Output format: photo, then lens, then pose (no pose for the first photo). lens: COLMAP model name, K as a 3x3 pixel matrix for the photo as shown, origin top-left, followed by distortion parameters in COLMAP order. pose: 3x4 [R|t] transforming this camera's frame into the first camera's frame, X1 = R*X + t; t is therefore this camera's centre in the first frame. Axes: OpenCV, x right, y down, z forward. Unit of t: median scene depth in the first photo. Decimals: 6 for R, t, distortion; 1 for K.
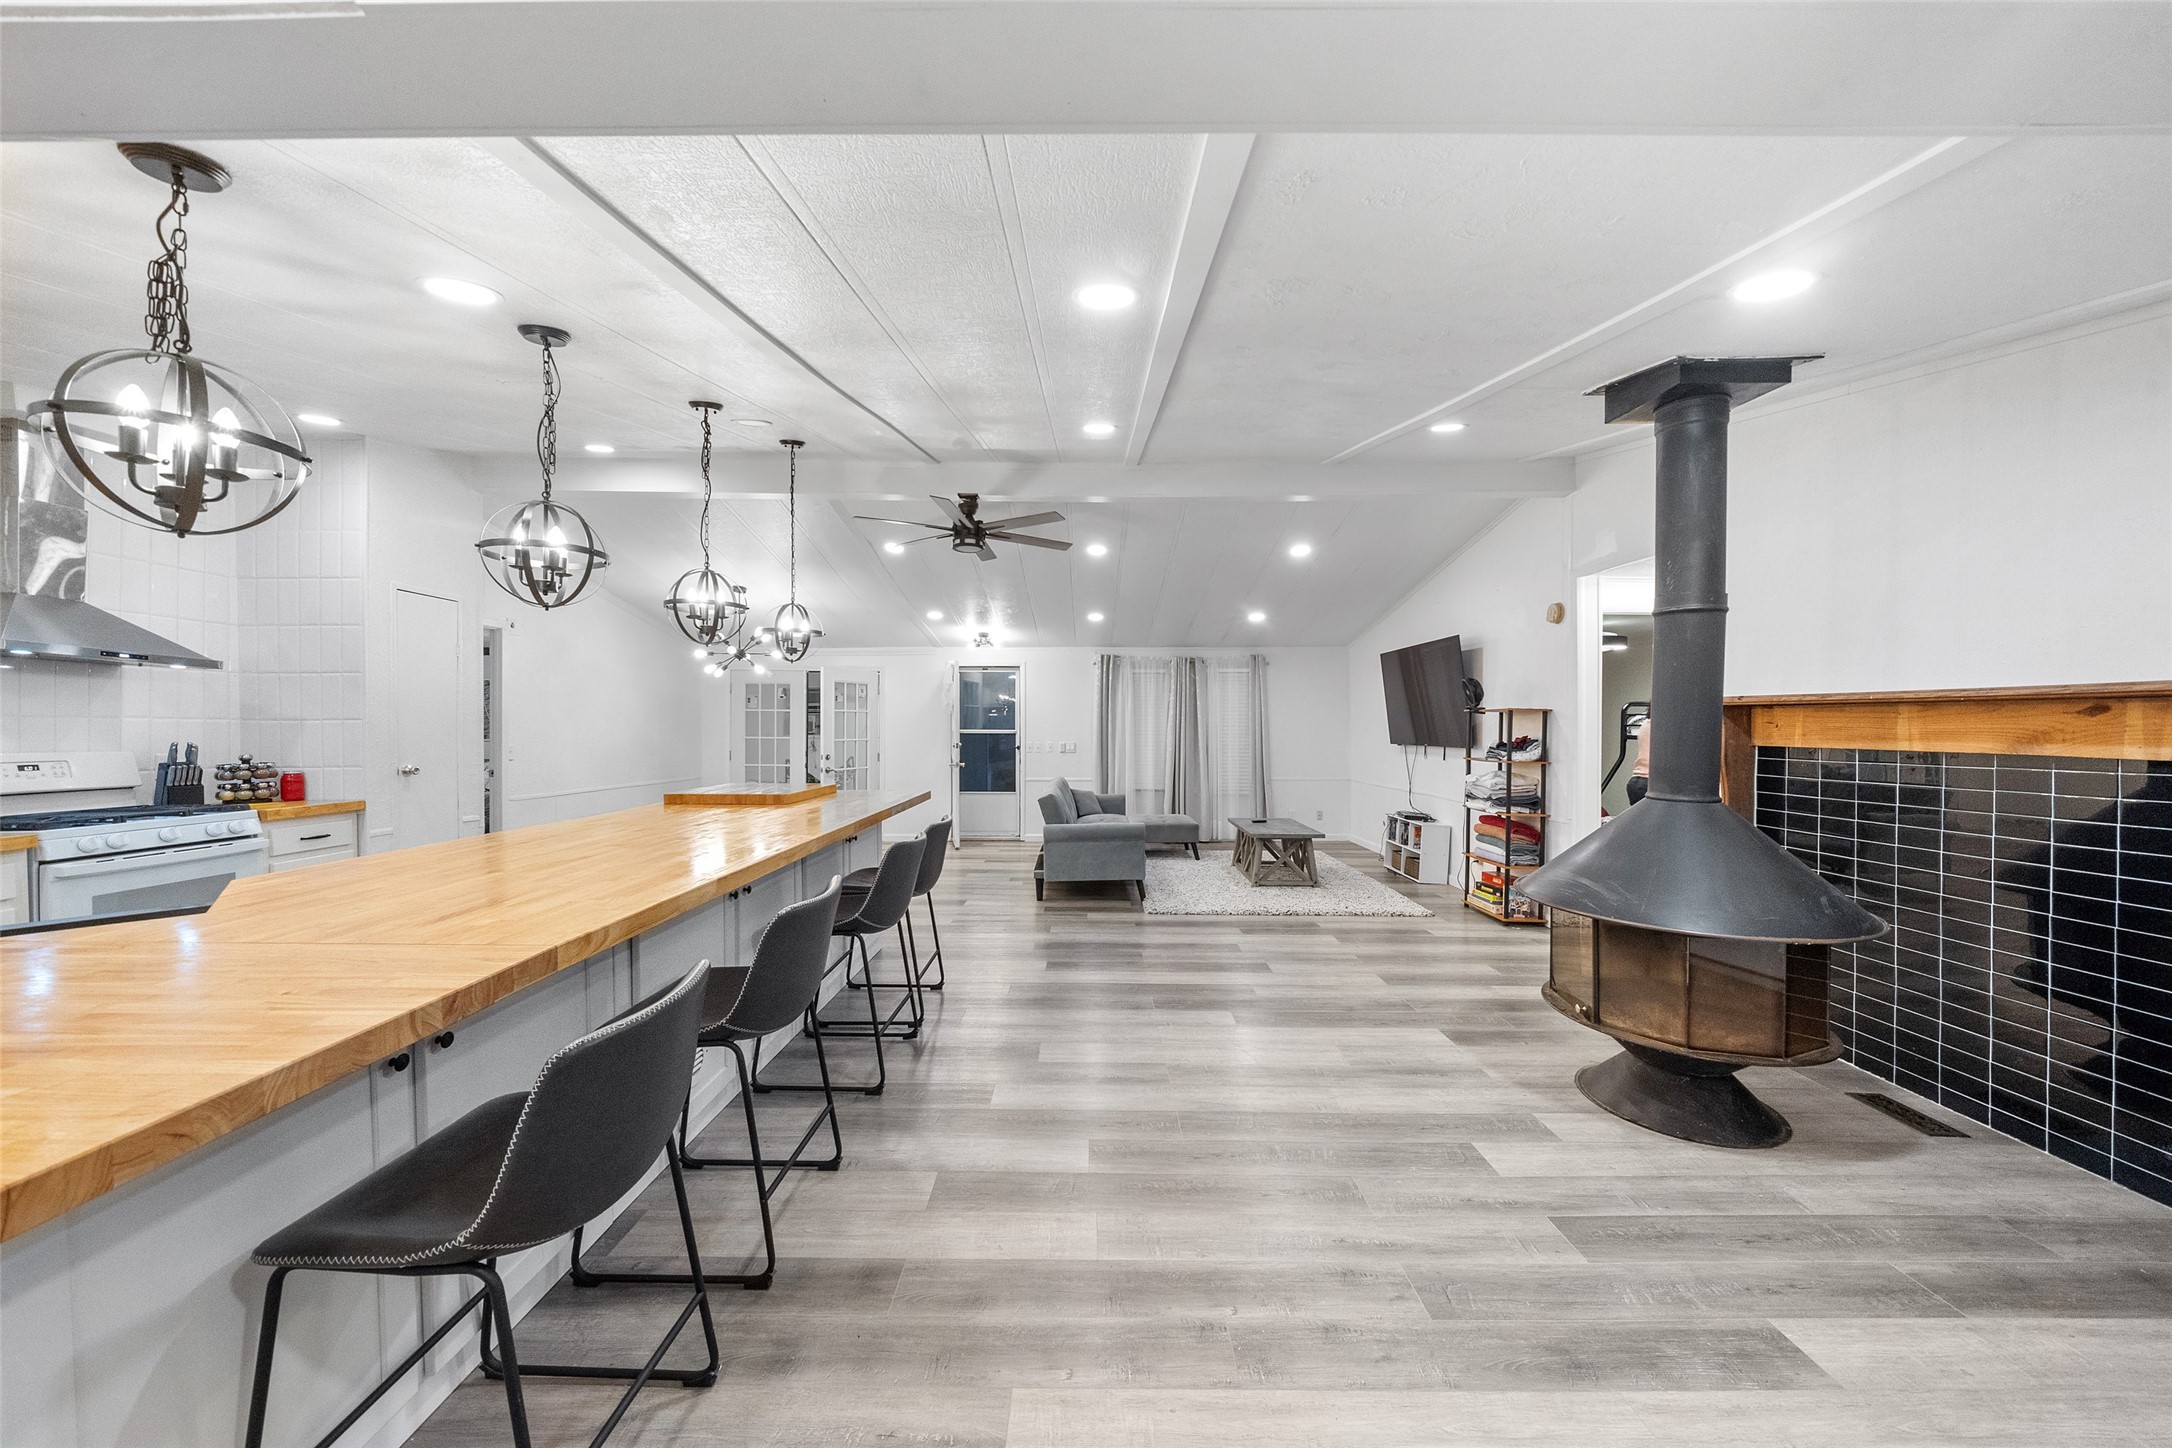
lens RADIAL K [[757.1, 0, 1090.3], [0, 757.1, 732.6], [0, 0, 1]] dist [-0.007596, 0.000196]
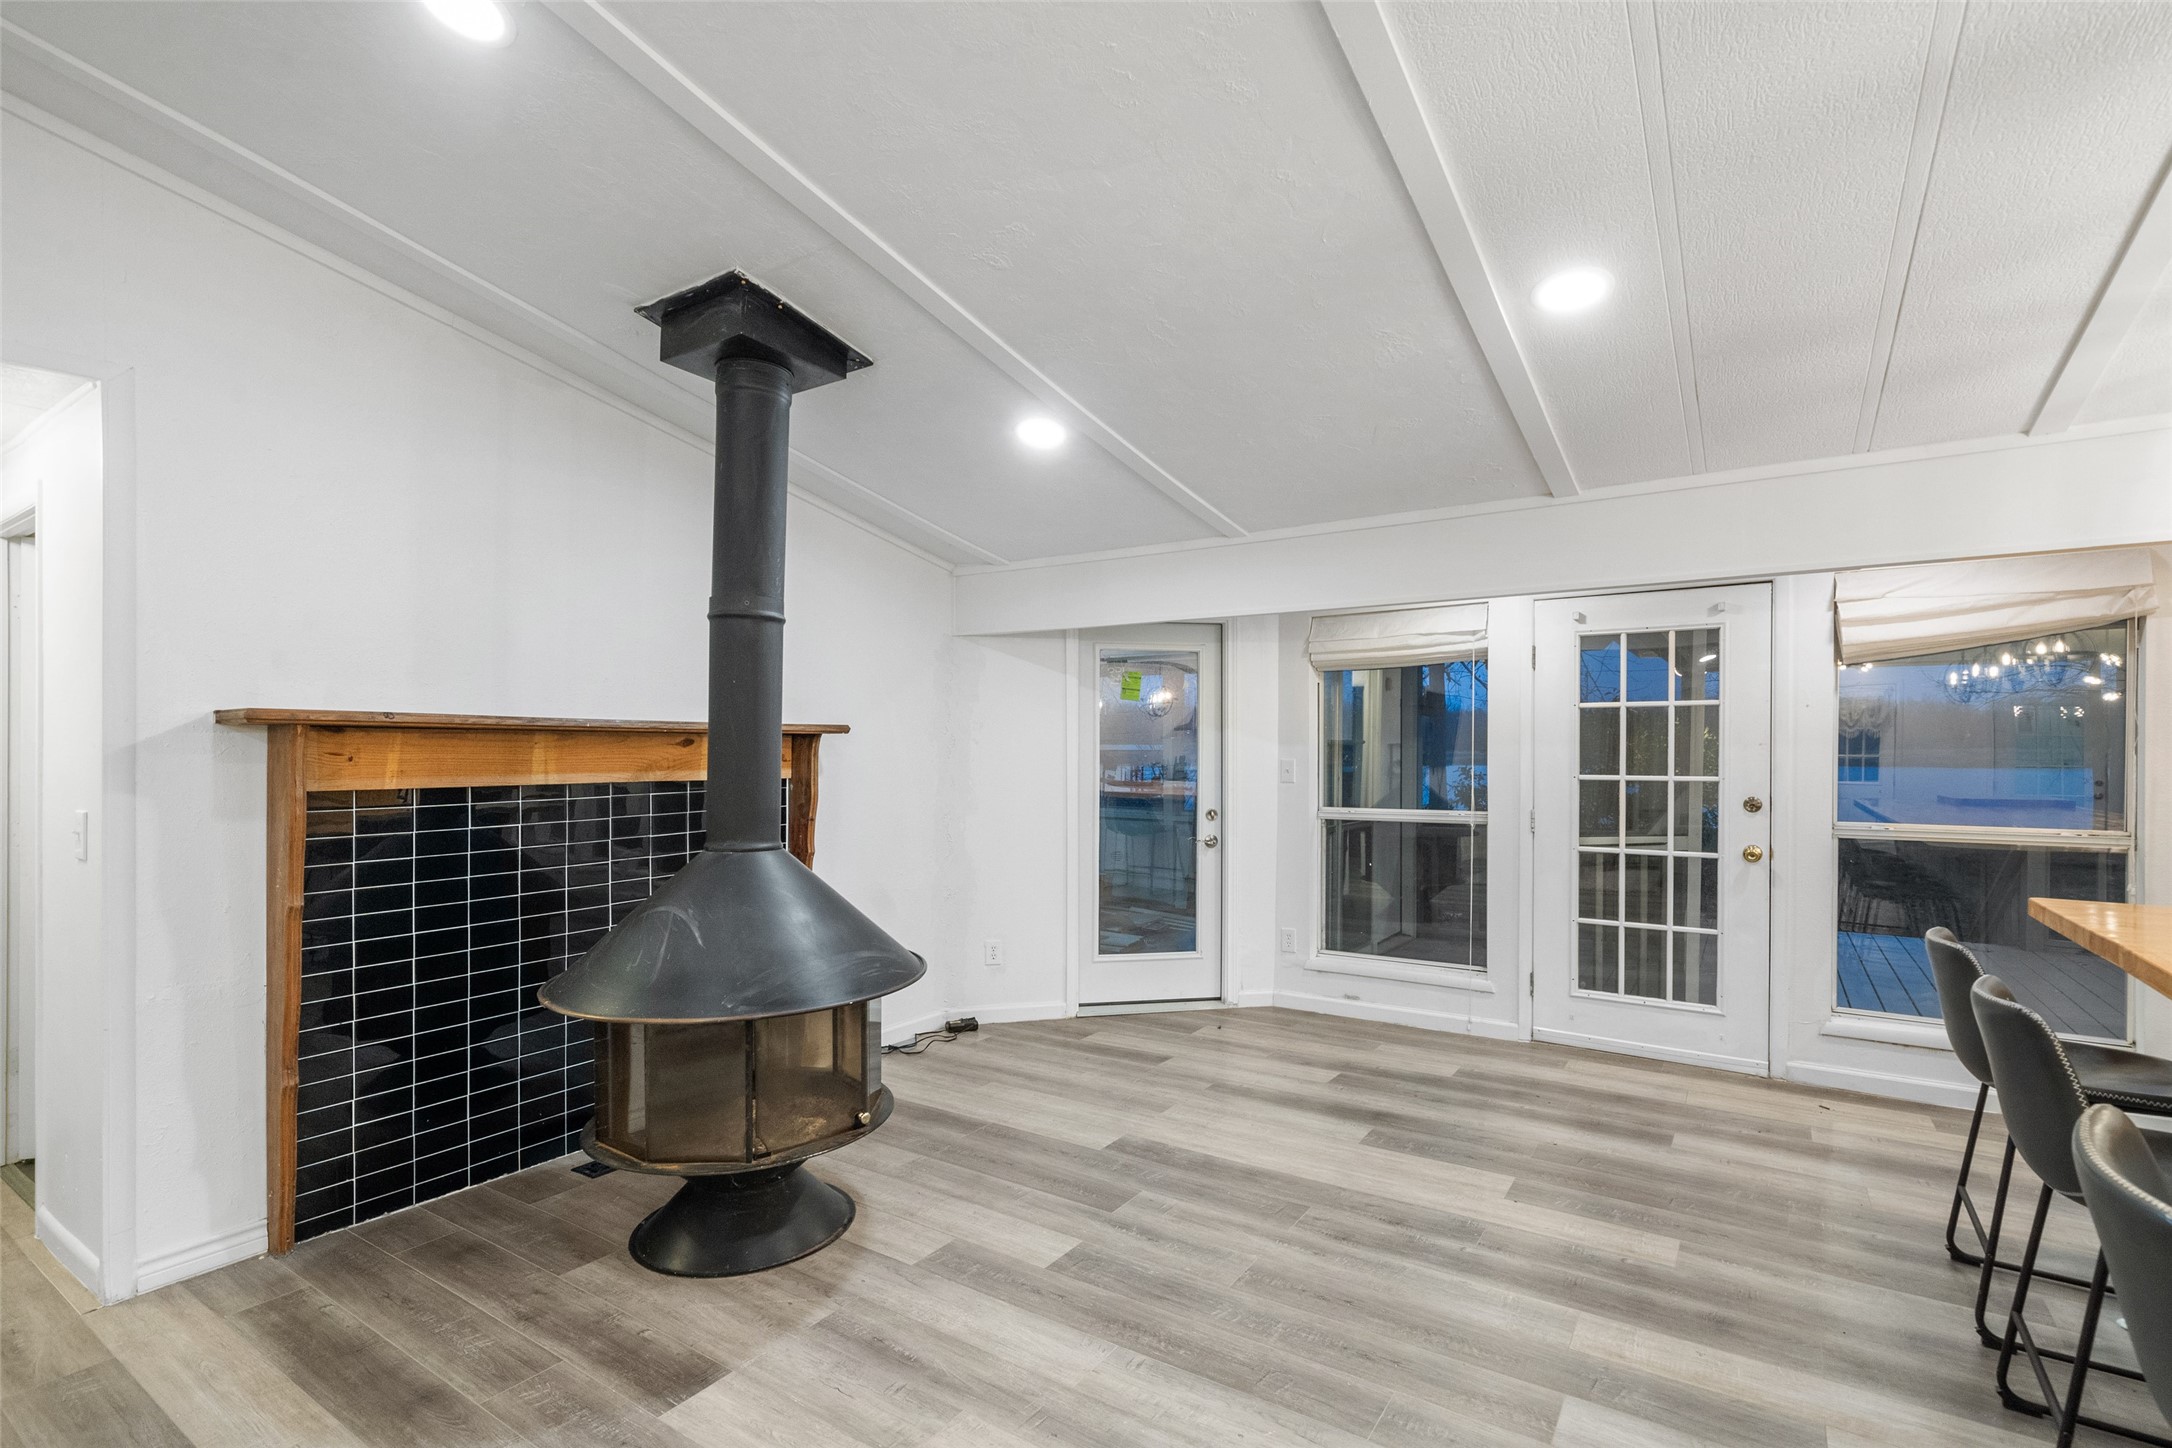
lens RADIAL K [[1000.0, 0, 1106.3], [0, 1000.0, 761.3], [0, 0, 1]] dist [0.000585, 0.000539]
pose [[-0.834475, -0.007803, 0.550990, -0.097553], [0.006586, 0.999687, 0.024131, -0.021478], [-0.551006, 0.023765, -0.834163, 1.253476]]
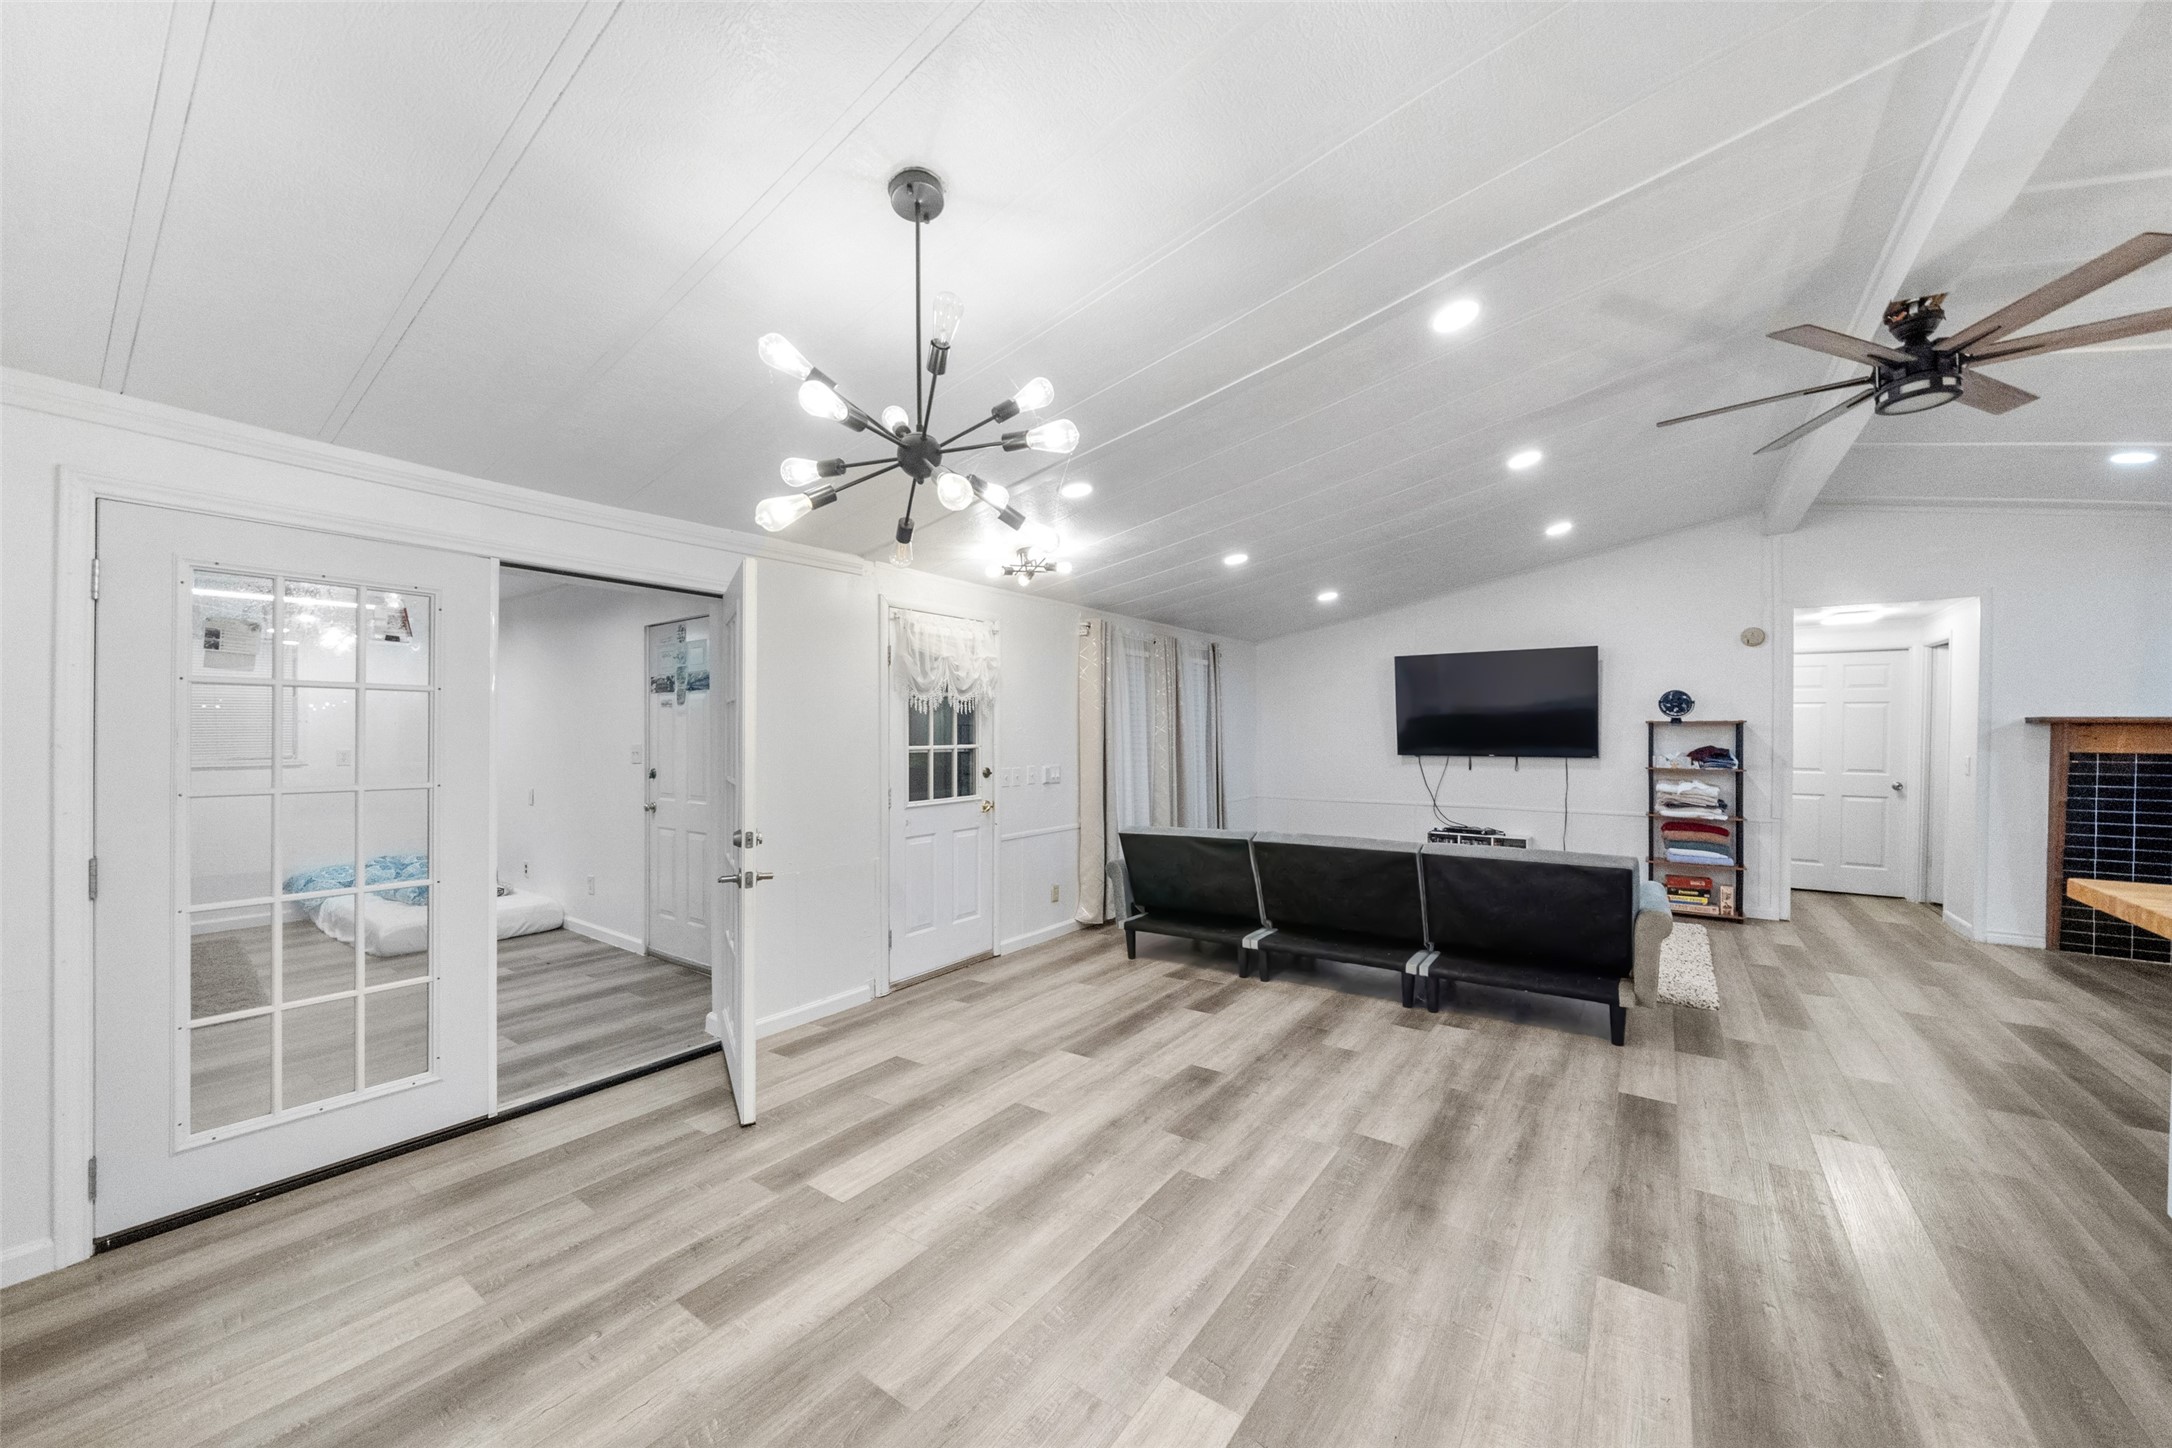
lens RADIAL K [[790.4, 0, 1109.0], [0, 790.4, 733.3], [0, 0, 1]] dist [-0.005066, -0.000240]
pose [[0.569926, -0.001444, 0.821695, -1.234067], [0.006598, 0.999974, -0.002819, -0.024011], [-0.821670, 0.007028, 0.569921, 1.547314]]
